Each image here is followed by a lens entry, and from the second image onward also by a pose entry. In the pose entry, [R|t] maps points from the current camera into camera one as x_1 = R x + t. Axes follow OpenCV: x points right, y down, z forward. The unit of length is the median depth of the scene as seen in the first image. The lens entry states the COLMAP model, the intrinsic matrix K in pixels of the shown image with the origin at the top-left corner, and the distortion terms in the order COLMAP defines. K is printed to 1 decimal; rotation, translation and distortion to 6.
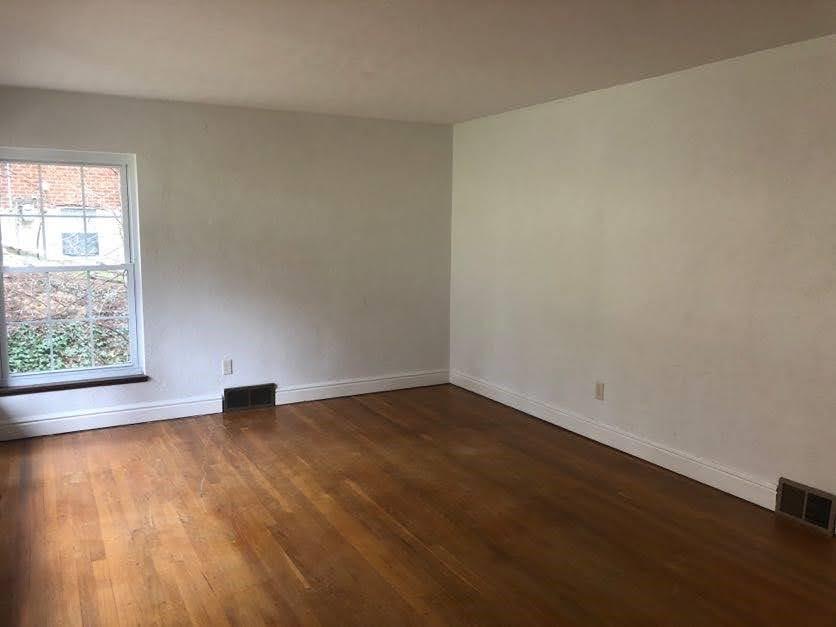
lens RADIAL K [[682.5, 0, 418.0], [0, 682.5, 313.5], [0, 0, 1]] dist [0.065778, -0.003836]
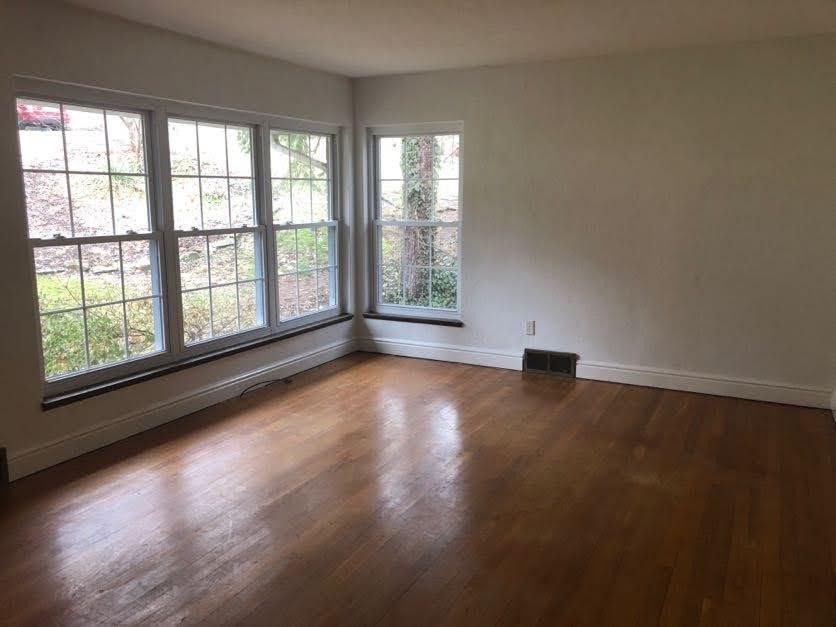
lens RADIAL K [[682.5, 0, 418.0], [0, 682.5, 313.5], [0, 0, 1]] dist [0.065778, -0.003836]
pose [[0.542960, 0.139541, -0.828084, 0.460922], [-0.102351, 0.989742, 0.099672, -0.025711], [0.833498, 0.030637, 0.551673, 0.311846]]
